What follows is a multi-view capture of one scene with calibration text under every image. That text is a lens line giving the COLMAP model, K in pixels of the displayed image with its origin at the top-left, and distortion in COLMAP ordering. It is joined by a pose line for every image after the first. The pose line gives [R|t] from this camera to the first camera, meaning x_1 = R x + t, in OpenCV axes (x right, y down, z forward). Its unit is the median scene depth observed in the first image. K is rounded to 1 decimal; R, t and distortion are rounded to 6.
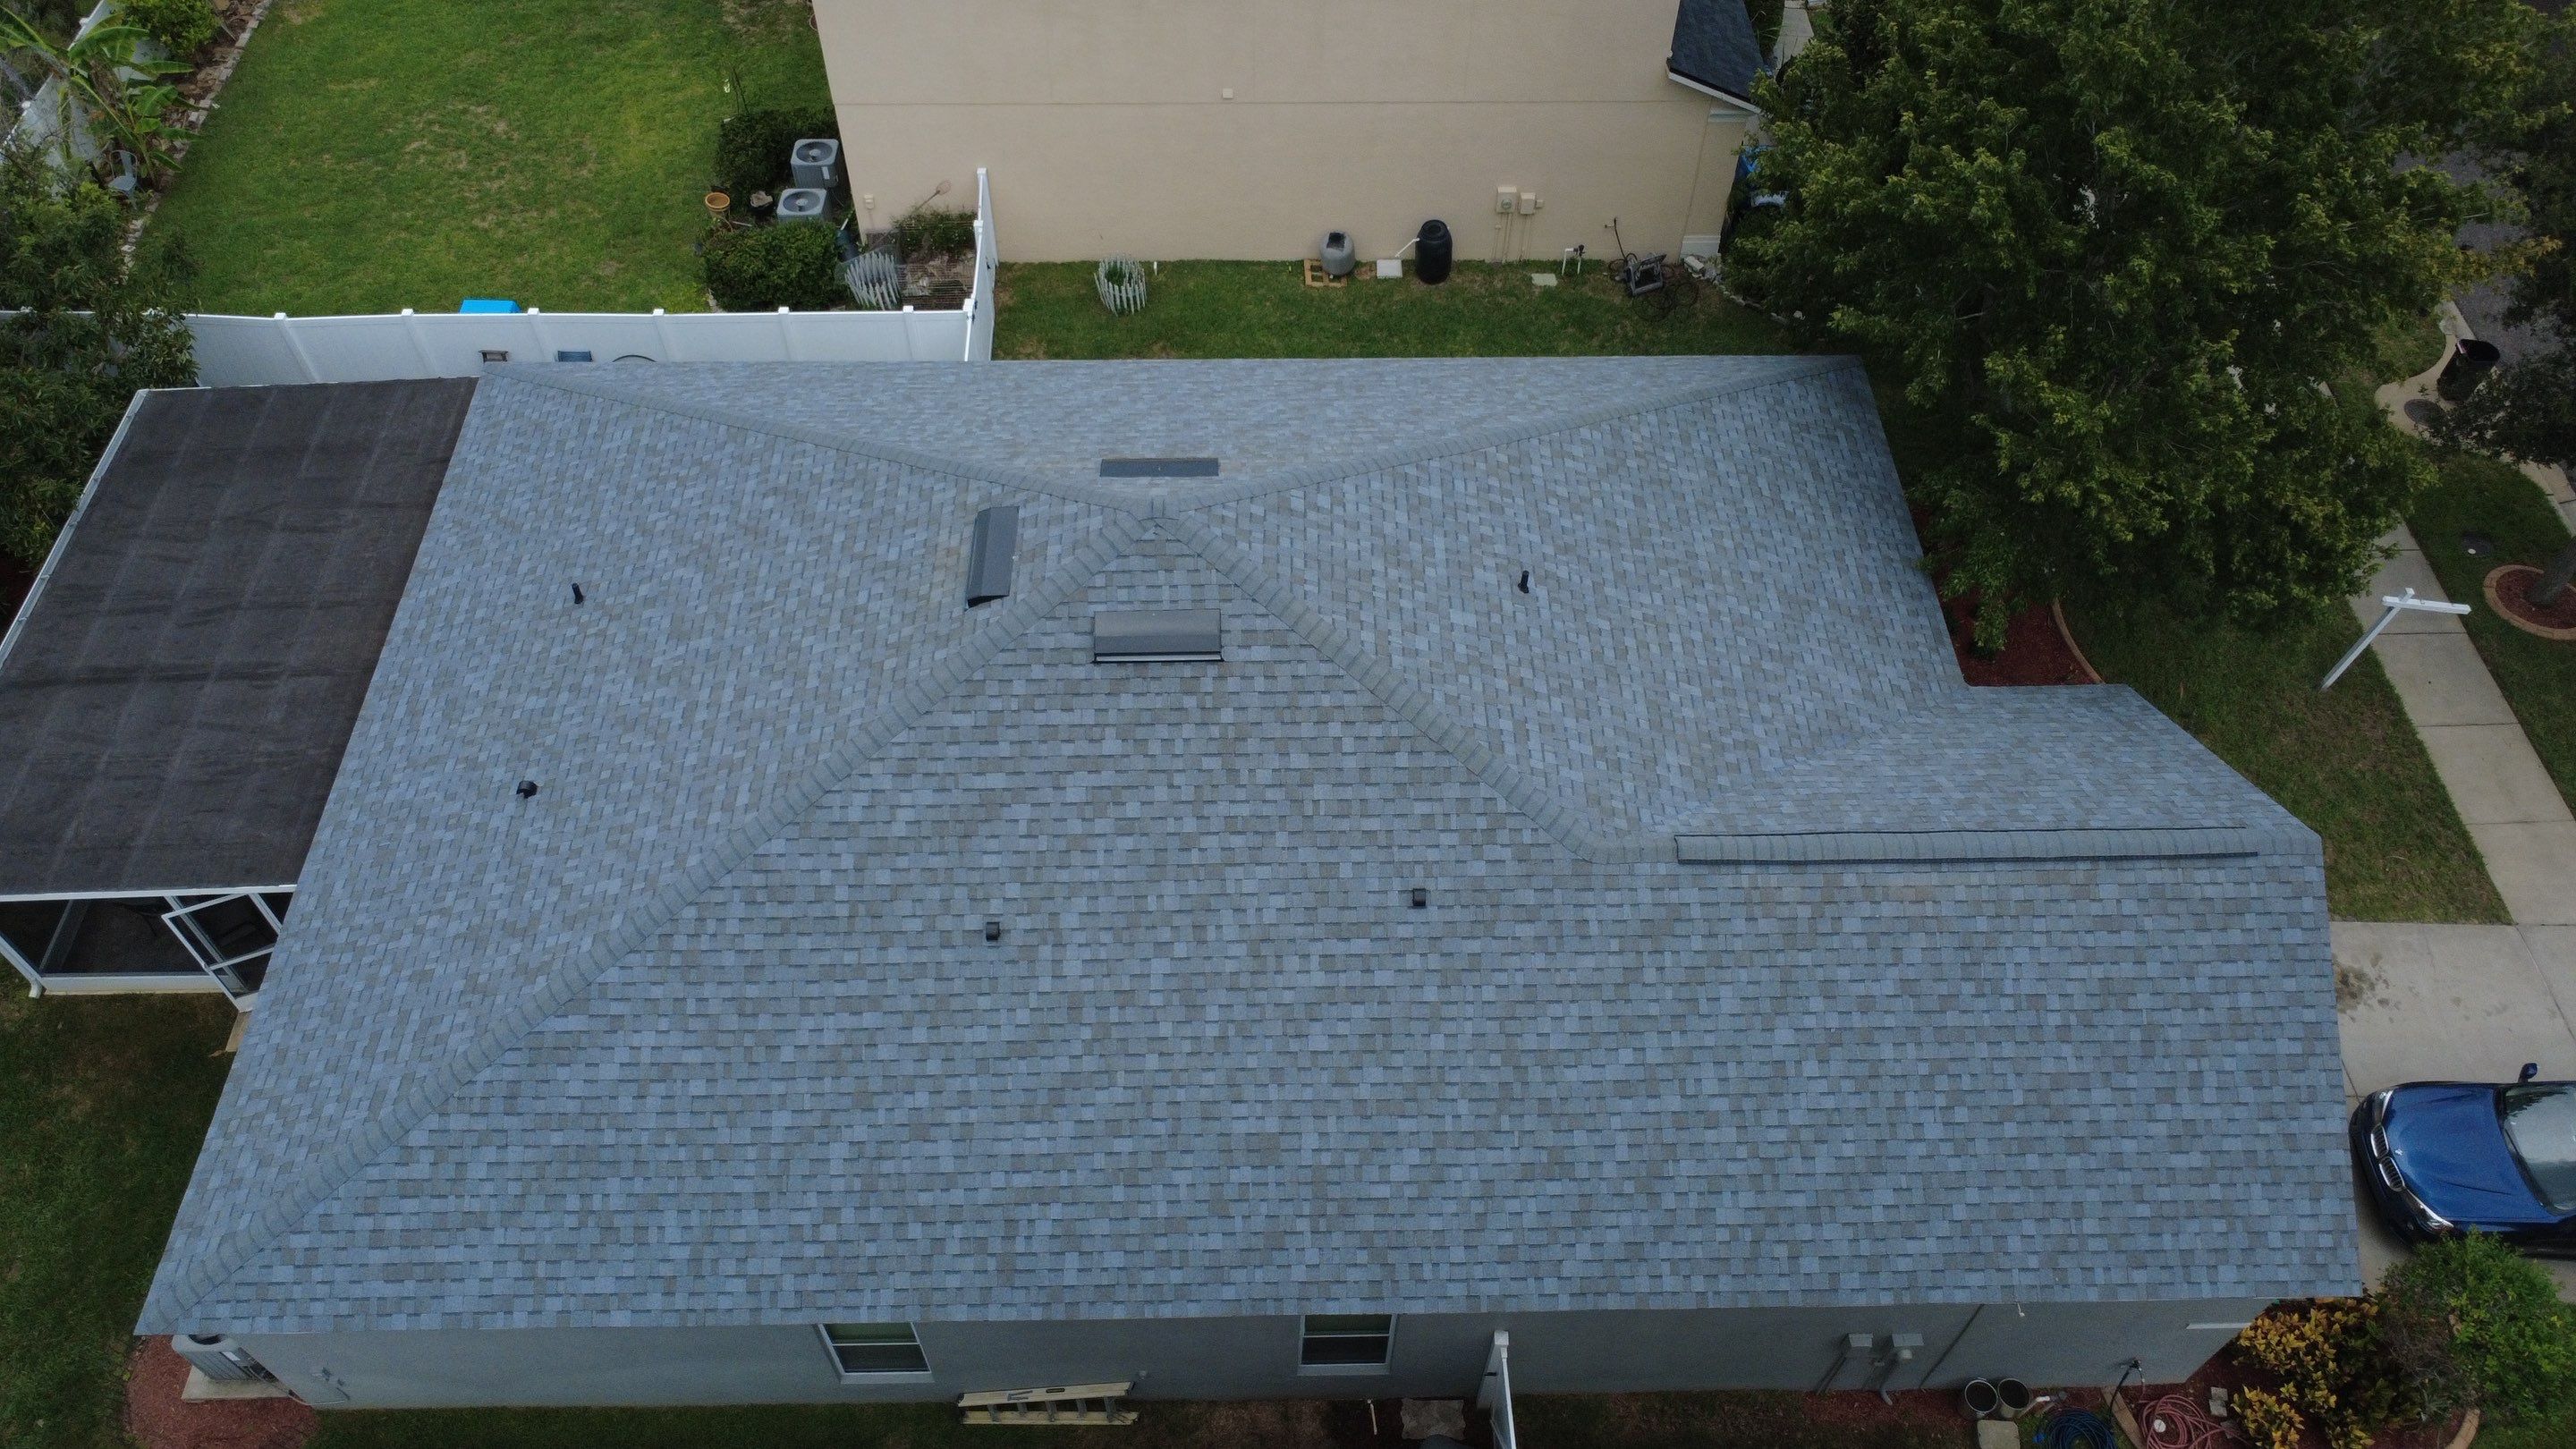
lens RADIAL K [[1872.1, 0, 1284.2], [0, 1872.1, 724.0], [0, 0, 1]] dist [-0.001059, 0.003951]
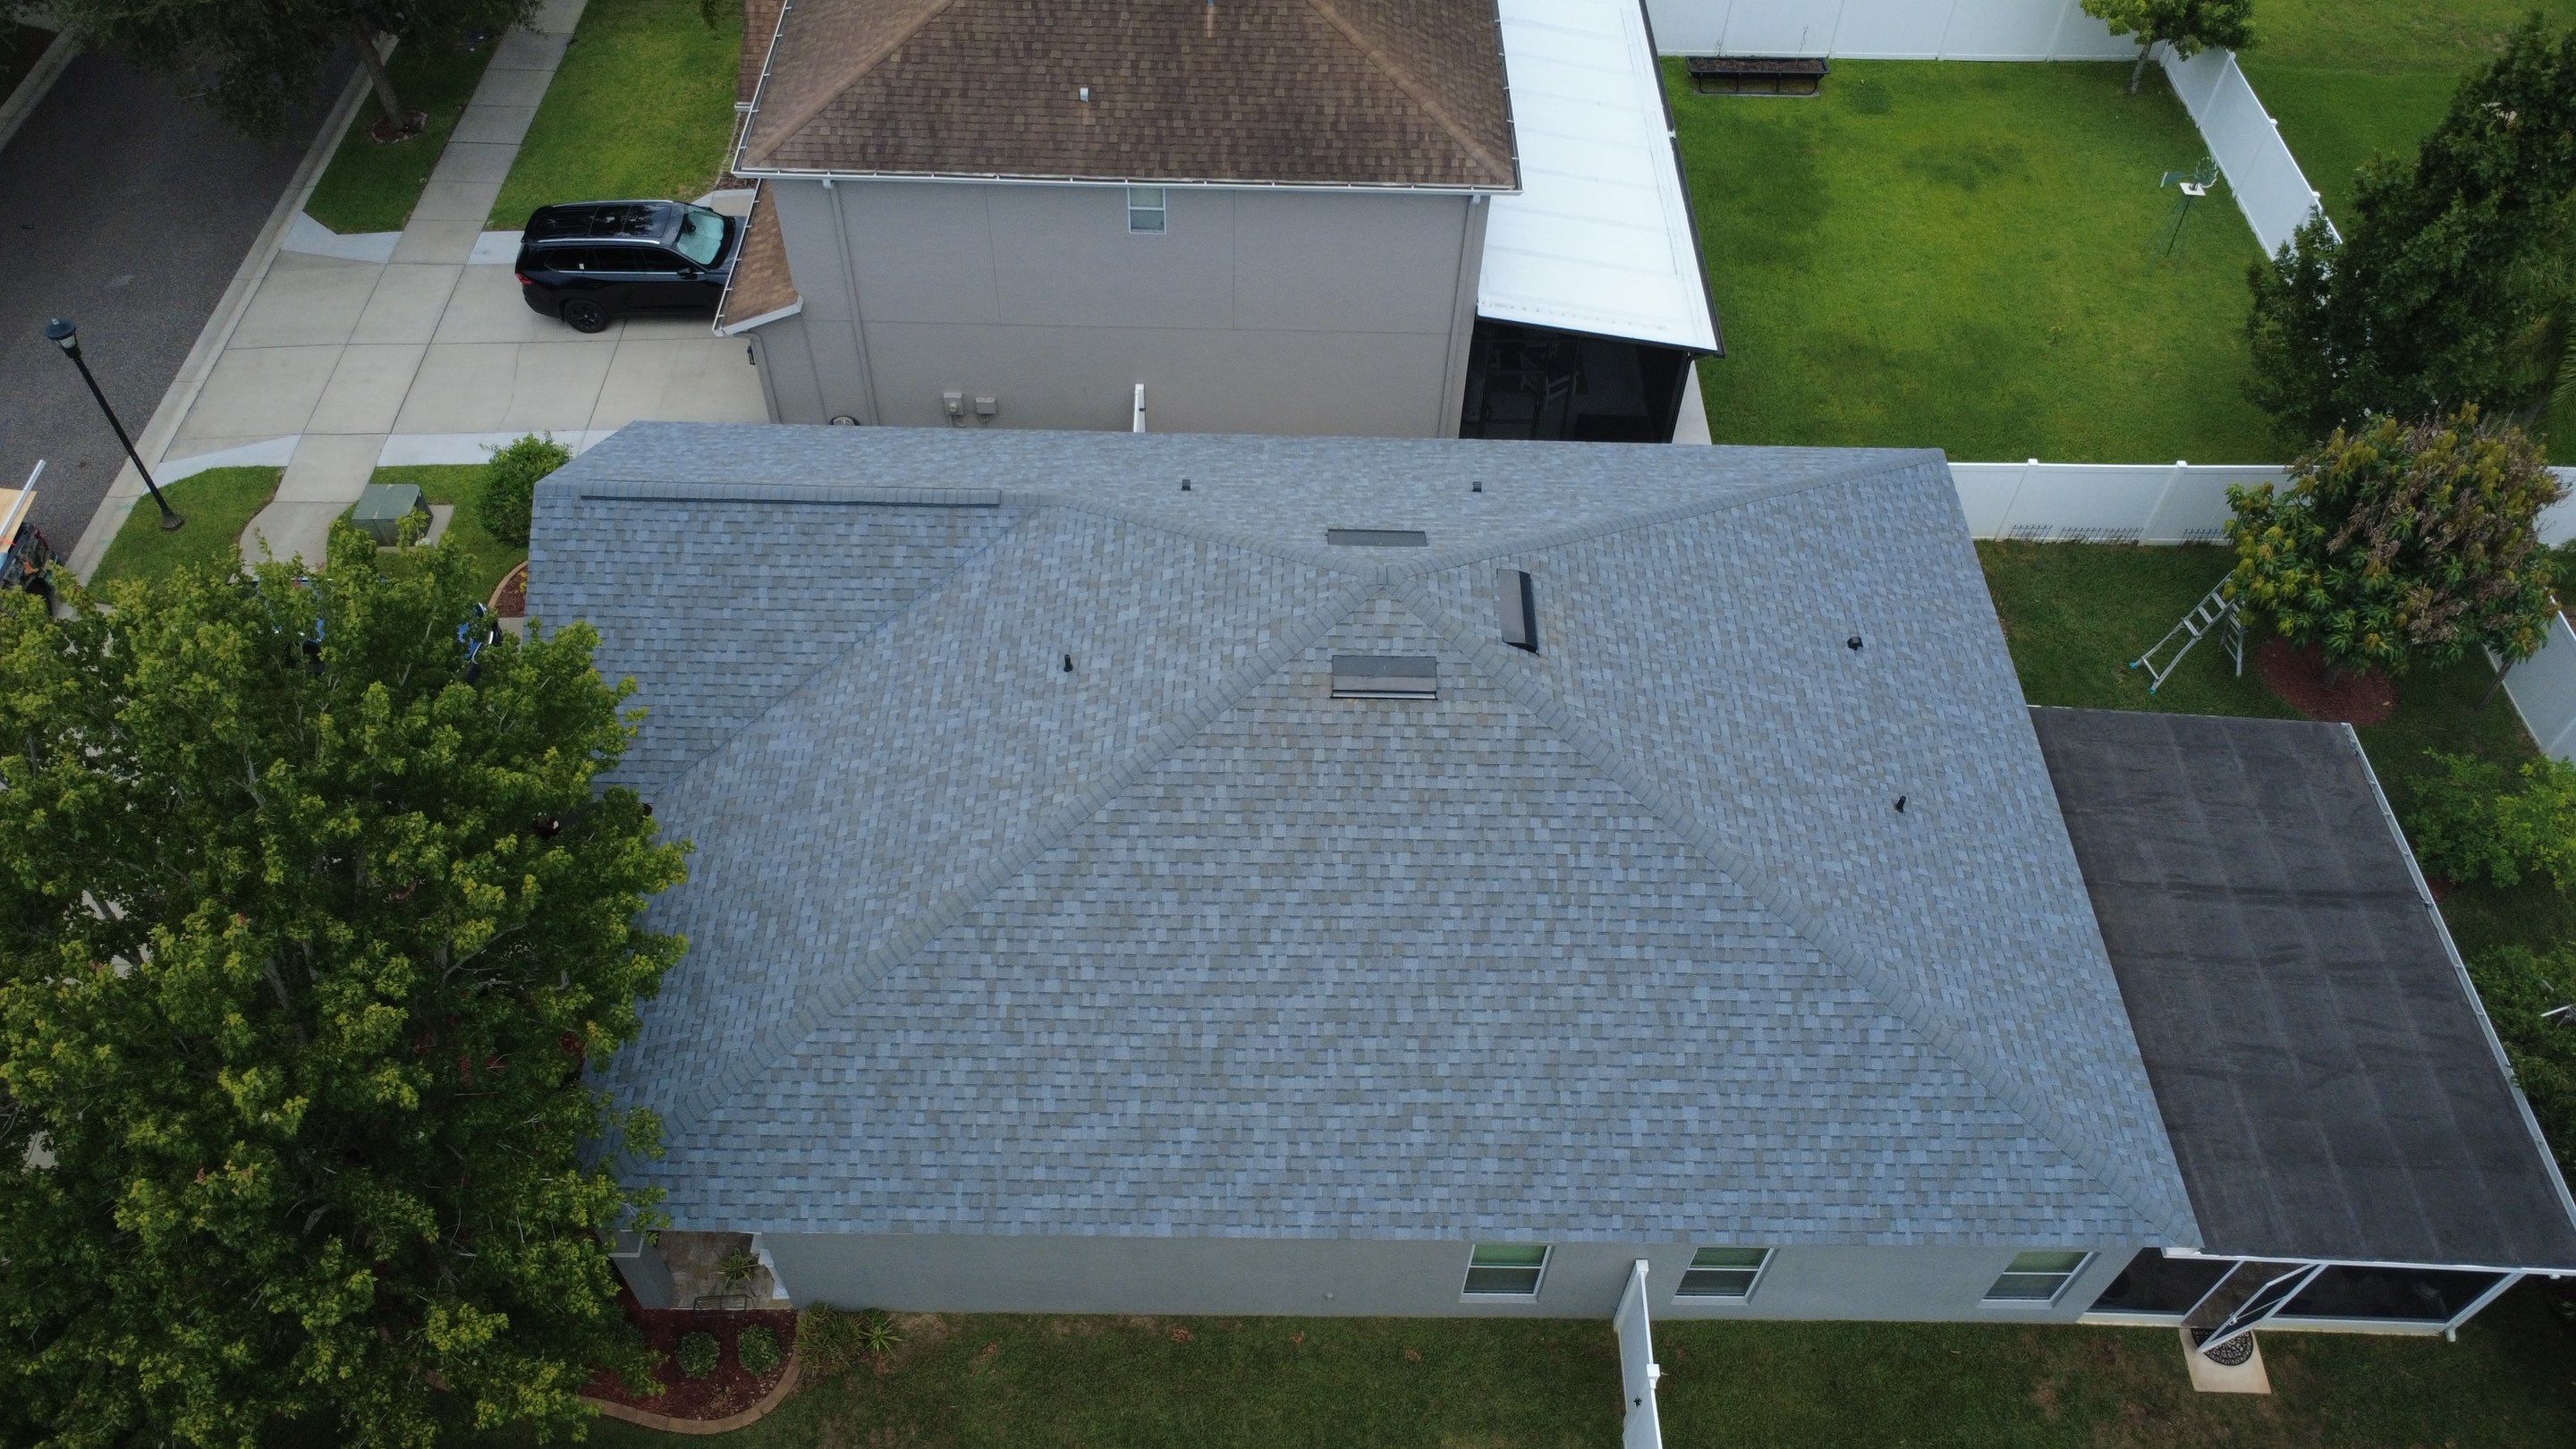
lens RADIAL K [[1872.1, 0, 1284.8], [0, 1872.1, 721.9], [0, 0, 1]] dist [-0.001059, 0.003951]
pose [[-0.999010, -0.042295, -0.013795, 0.008228], [-0.004494, -0.212568, 0.977136, -1.340607], [-0.044260, 0.976230, 0.212168, 0.853598]]
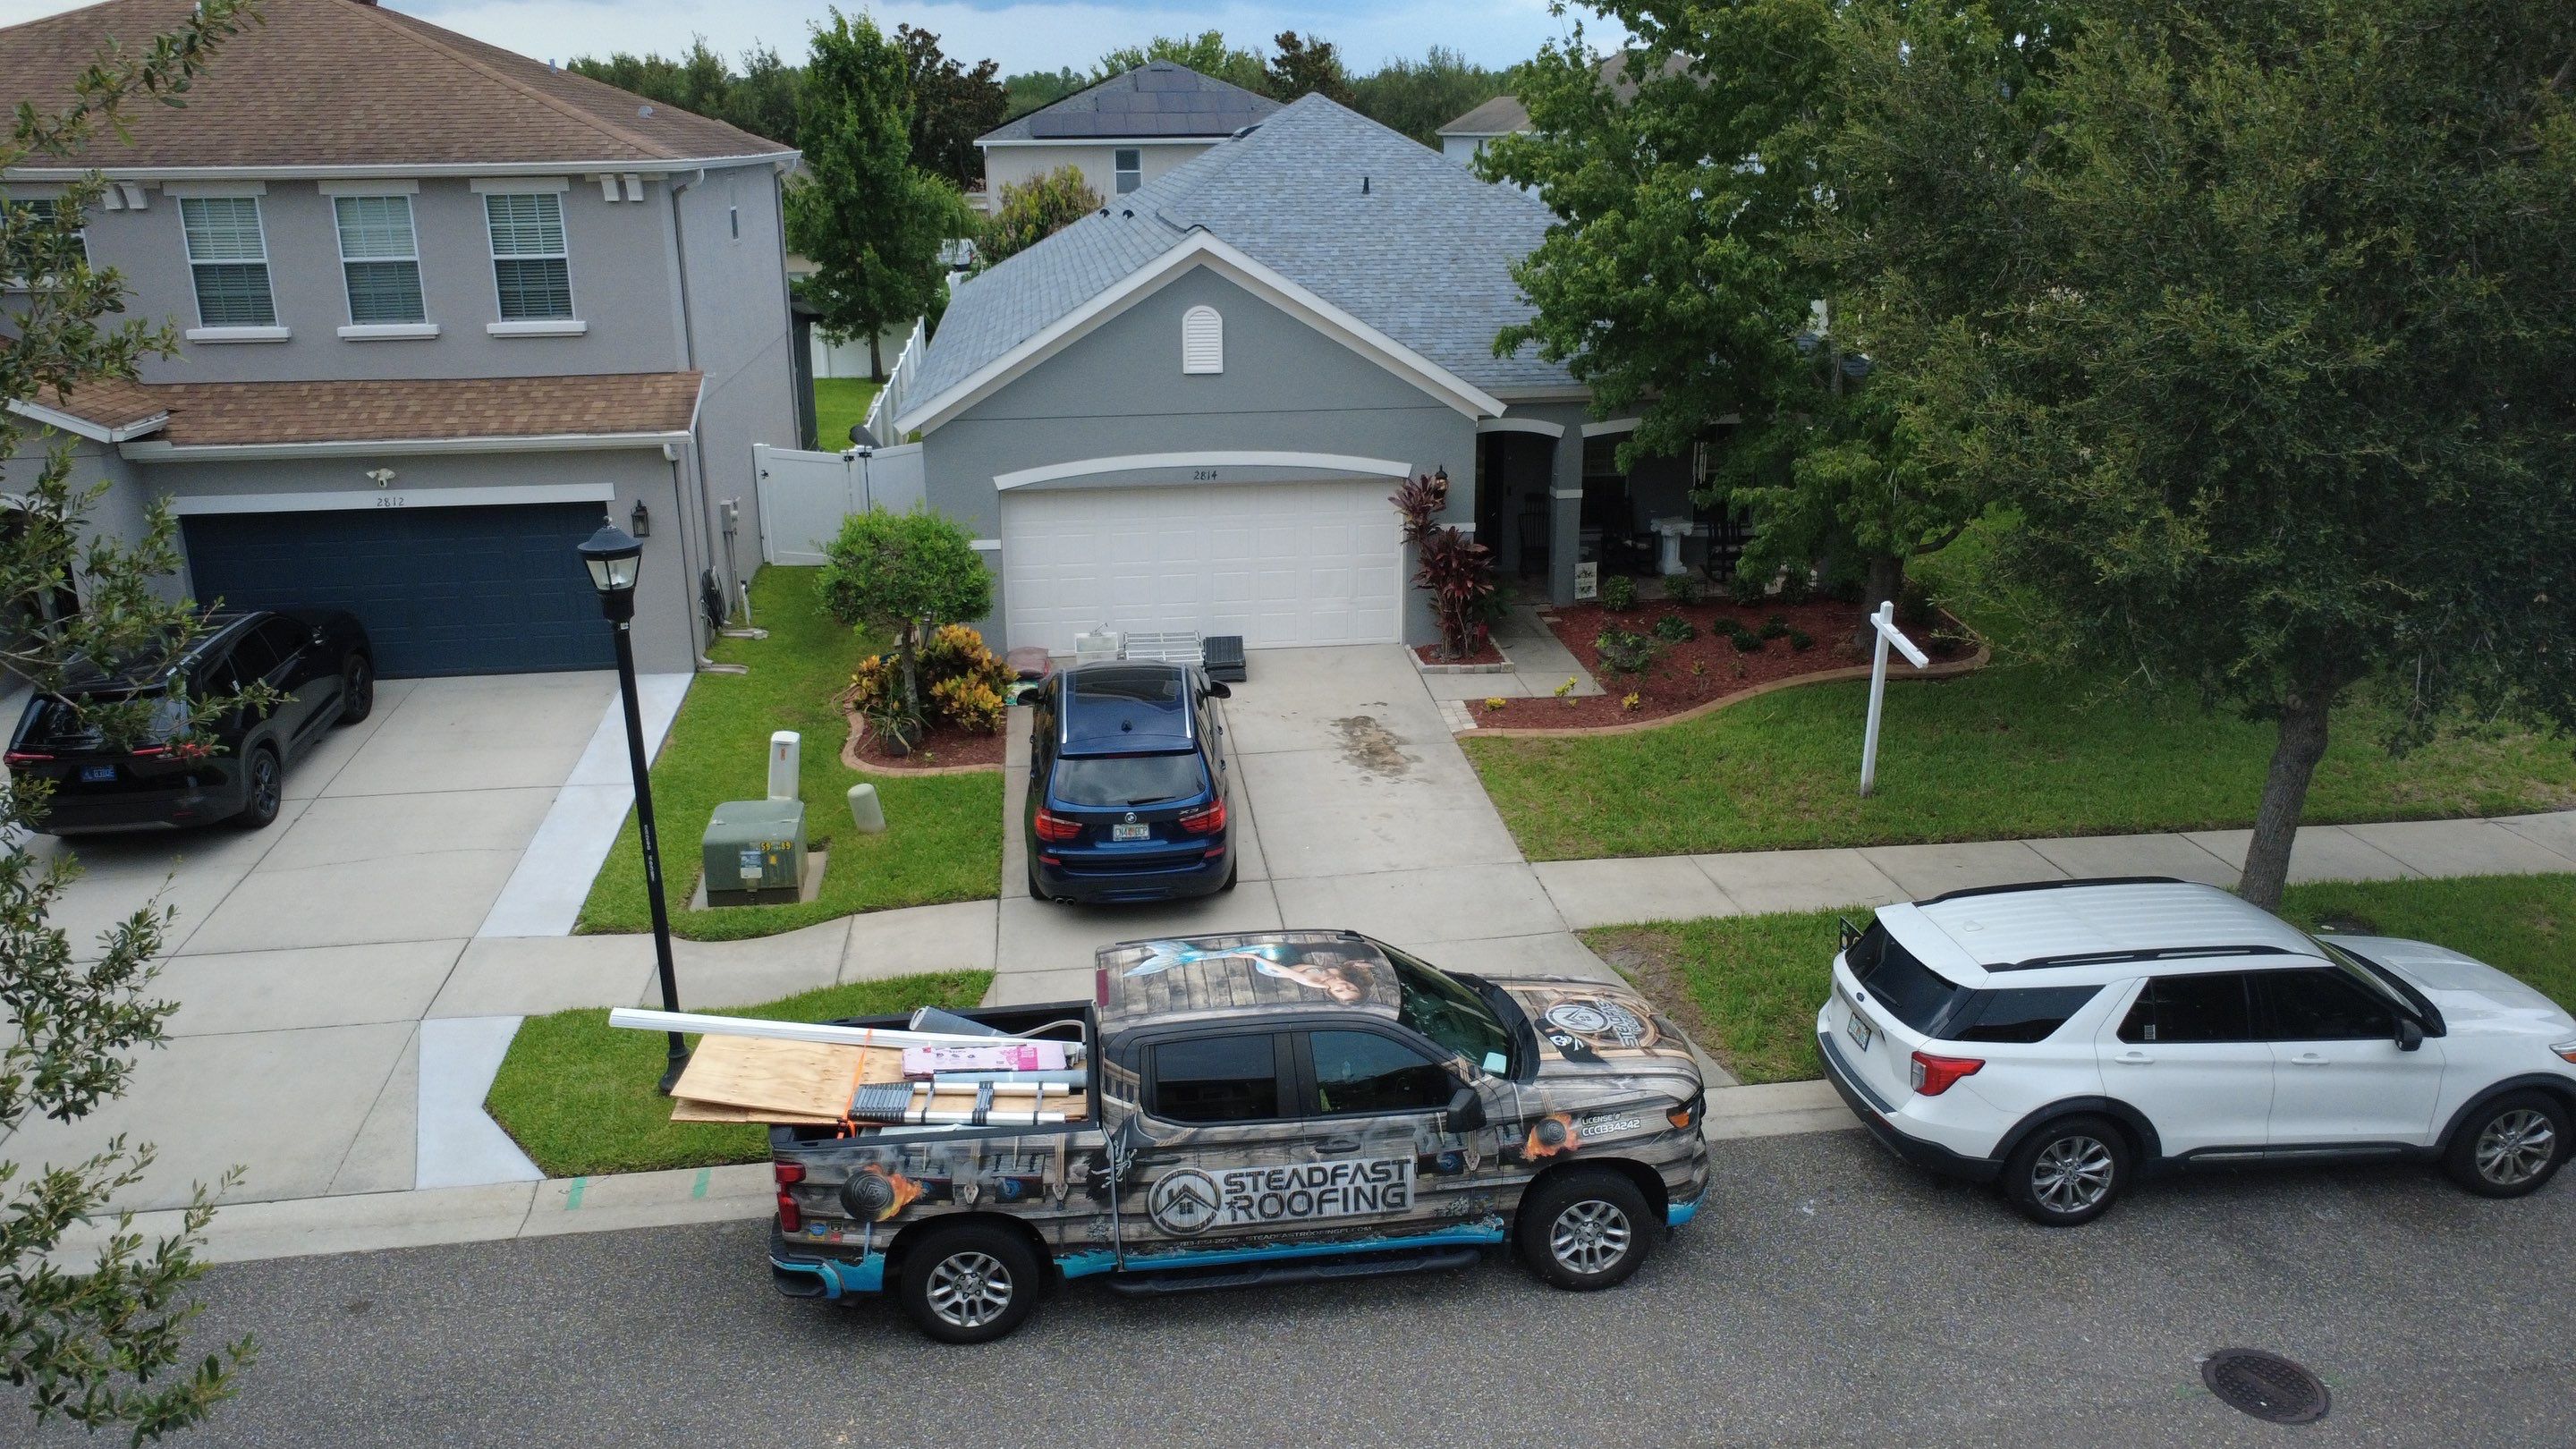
lens RADIAL K [[1872.1, 0, 1283.1], [0, 1872.1, 708.3], [0, 0, 1]] dist [-0.001059, 0.003951]
pose [[0.106124, 0.282122, -0.953491, 1.796861], [-0.772901, 0.626692, 0.099403, 0.093998], [0.625589, 0.726405, 0.284559, 0.915089]]
